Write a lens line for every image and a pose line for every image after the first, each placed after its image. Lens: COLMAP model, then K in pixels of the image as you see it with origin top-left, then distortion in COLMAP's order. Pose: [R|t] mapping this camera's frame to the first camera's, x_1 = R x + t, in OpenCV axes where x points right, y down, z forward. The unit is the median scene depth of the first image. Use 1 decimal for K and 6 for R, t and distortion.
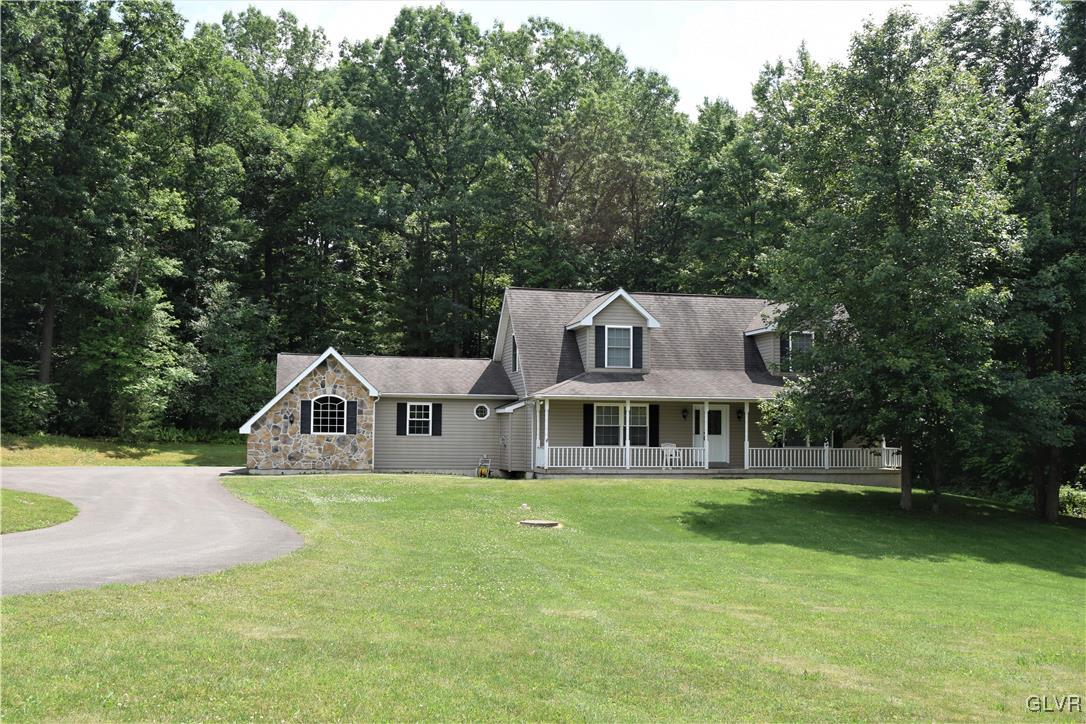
lens RADIAL K [[1138.9, 0, 541.3], [0, 1138.9, 355.7], [0, 0, 1]] dist [-0.019007, 0.000000]
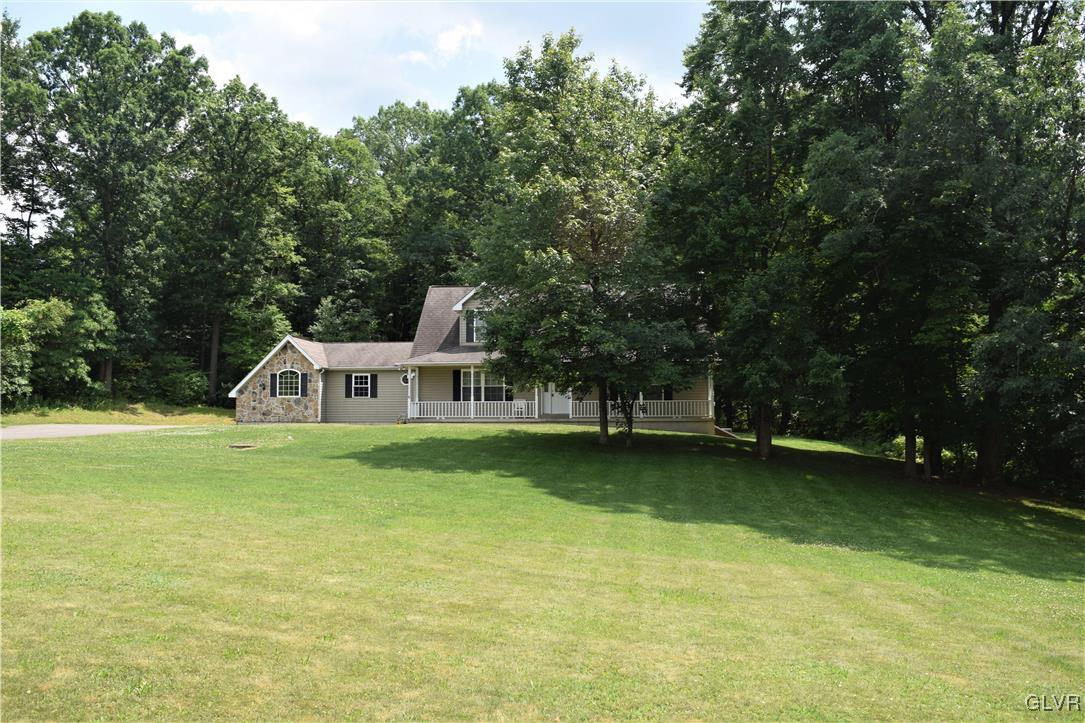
lens RADIAL K [[888.9, 0, 538.6], [0, 888.9, 365.8], [0, 0, 1]] dist [-0.084309, 0.012075]
pose [[0.944085, -0.030996, -0.328243, 0.456610], [0.032604, 0.999468, -0.000604, 0.040370], [0.328087, -0.010132, 0.944593, 0.068840]]
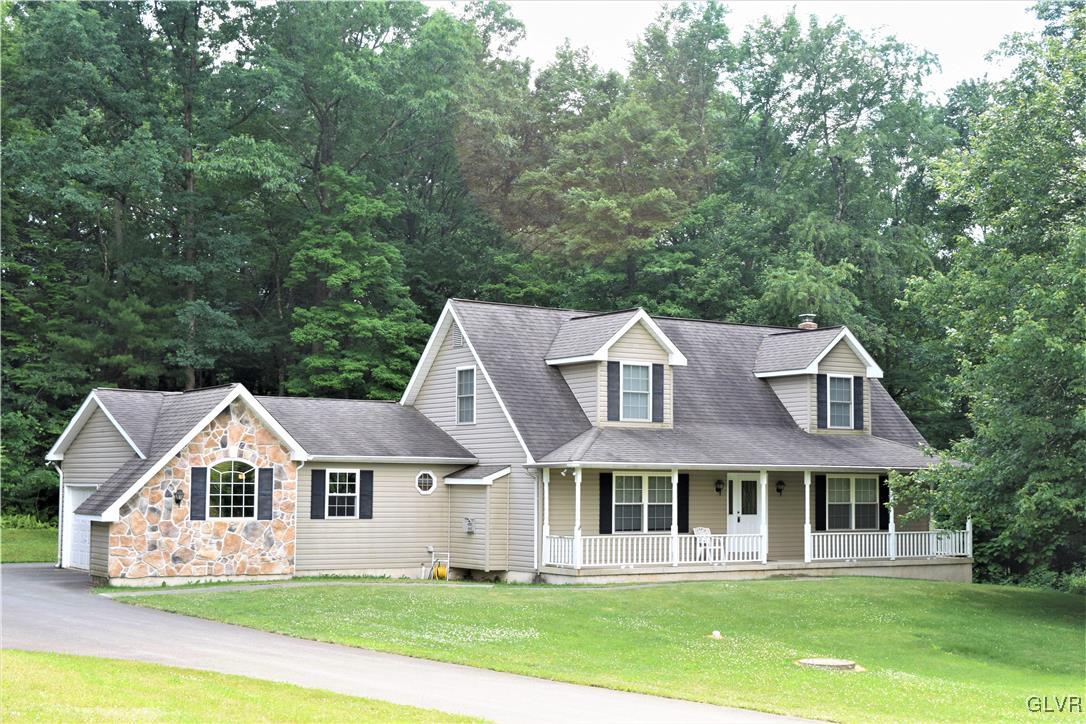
lens RADIAL K [[1556.0, 0, 547.1], [0, 1556.0, 368.8], [0, 0, 1]] dist [0.015217, 0.000000]
pose [[0.935612, 0.024536, 0.352176, -0.325839], [-0.023696, 0.999697, -0.006696, -0.014245], [-0.352234, -0.002081, 0.935910, 0.115650]]
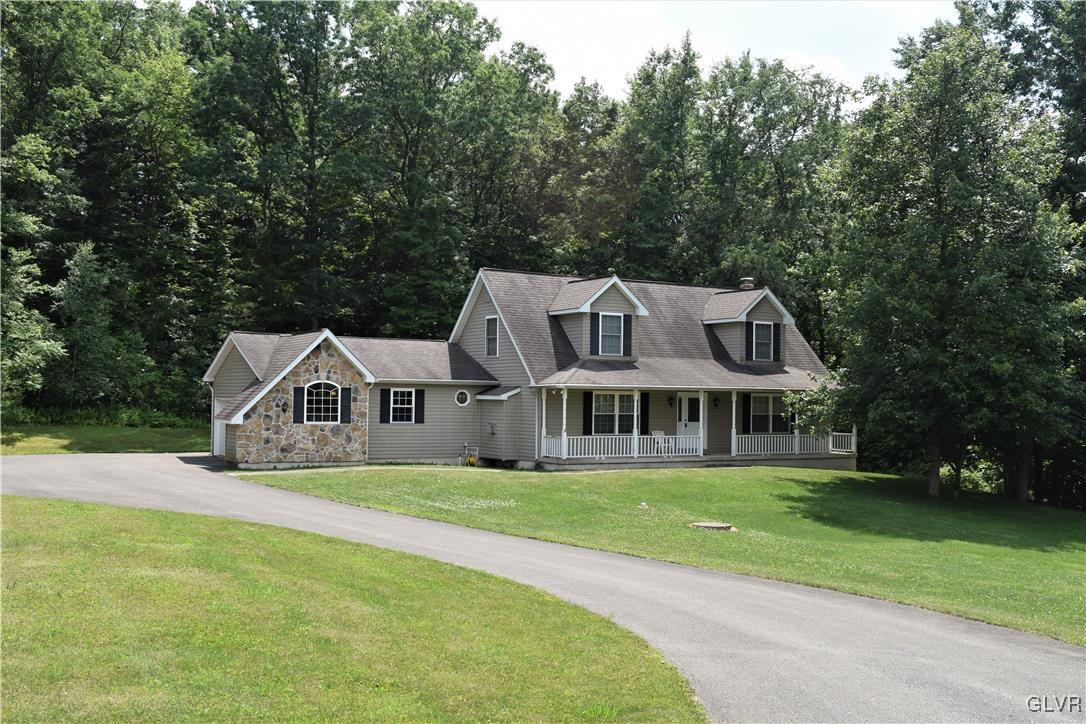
lens RADIAL K [[1138.9, 0, 542.6], [0, 1138.9, 358.2], [0, 0, 1]] dist [-0.019007, 0.000000]
pose [[0.953651, 0.013329, 0.300620, -0.289411], [-0.024481, 0.999144, 0.033360, -0.018759], [-0.299918, -0.039173, 0.953160, 0.068794]]
